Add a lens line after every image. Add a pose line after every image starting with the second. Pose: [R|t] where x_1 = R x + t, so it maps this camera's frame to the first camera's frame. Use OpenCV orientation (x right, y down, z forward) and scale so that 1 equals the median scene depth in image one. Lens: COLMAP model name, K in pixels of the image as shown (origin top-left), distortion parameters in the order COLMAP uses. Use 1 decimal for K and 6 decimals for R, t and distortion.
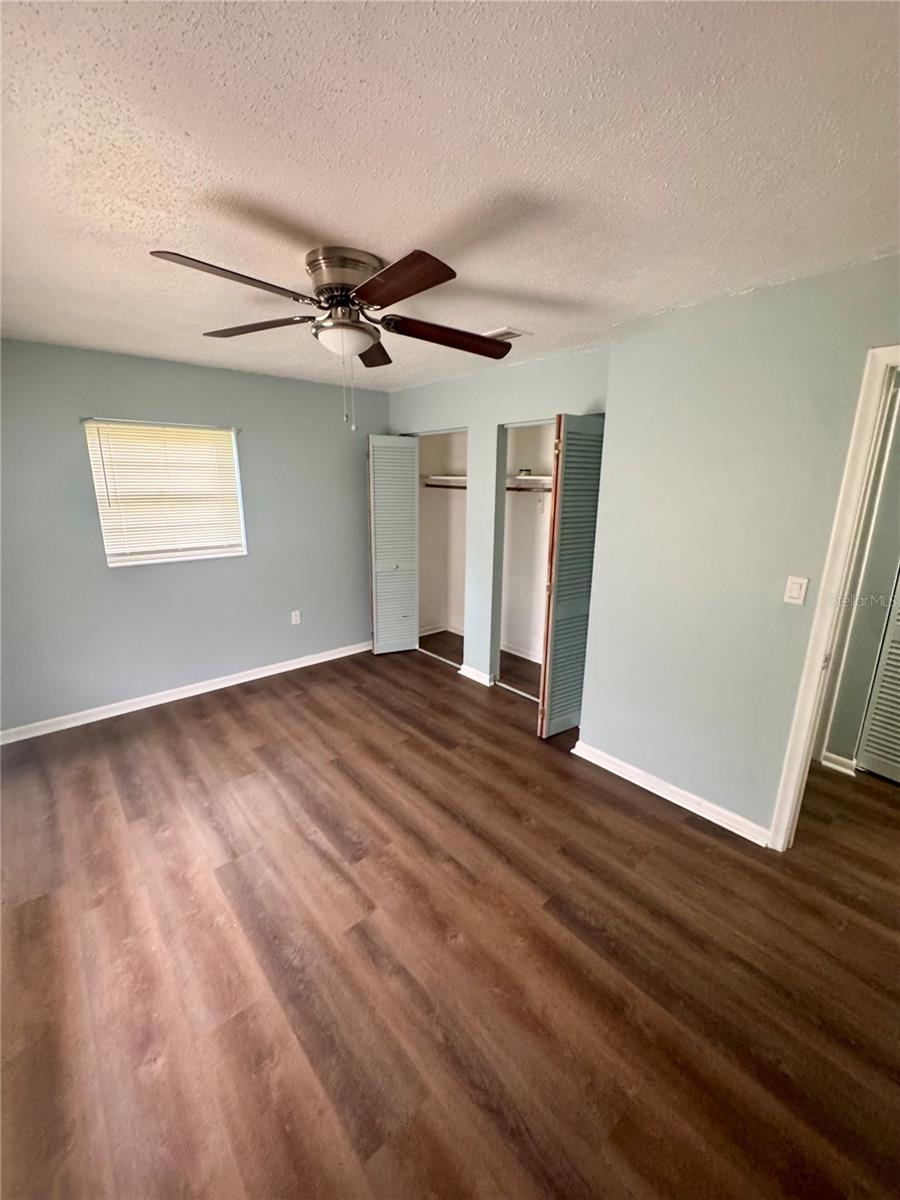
lens RADIAL K [[478.1, 0, 453.1], [0, 478.1, 598.1], [0, 0, 1]] dist [-0.003332, 0.000645]
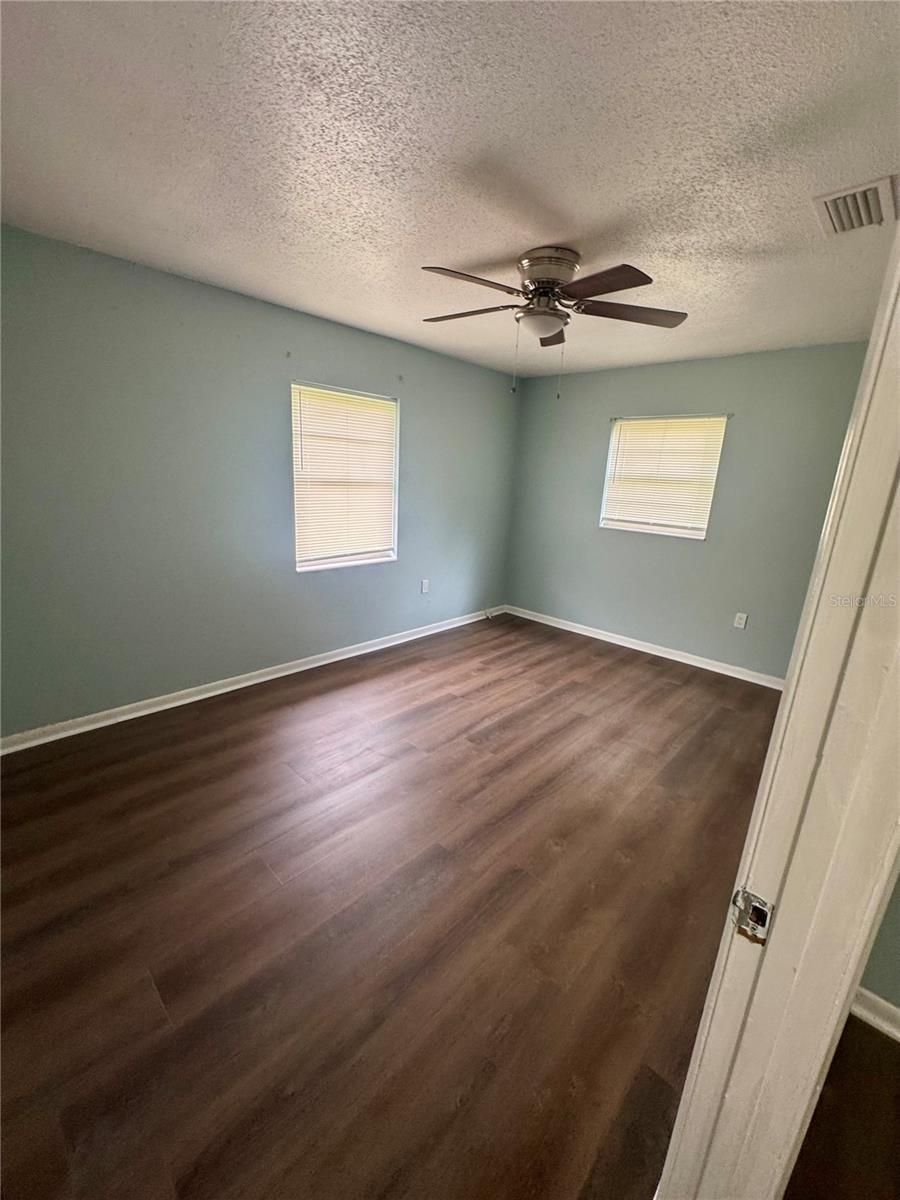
lens RADIAL K [[478.1, 0, 450.6], [0, 478.1, 599.7], [0, 0, 1]] dist [-0.003332, 0.000645]
pose [[0.087113, 0.250381, -0.964220, 0.714397], [-0.282936, 0.934260, 0.217039, -0.054548], [0.955175, 0.253906, 0.152228, 0.497154]]
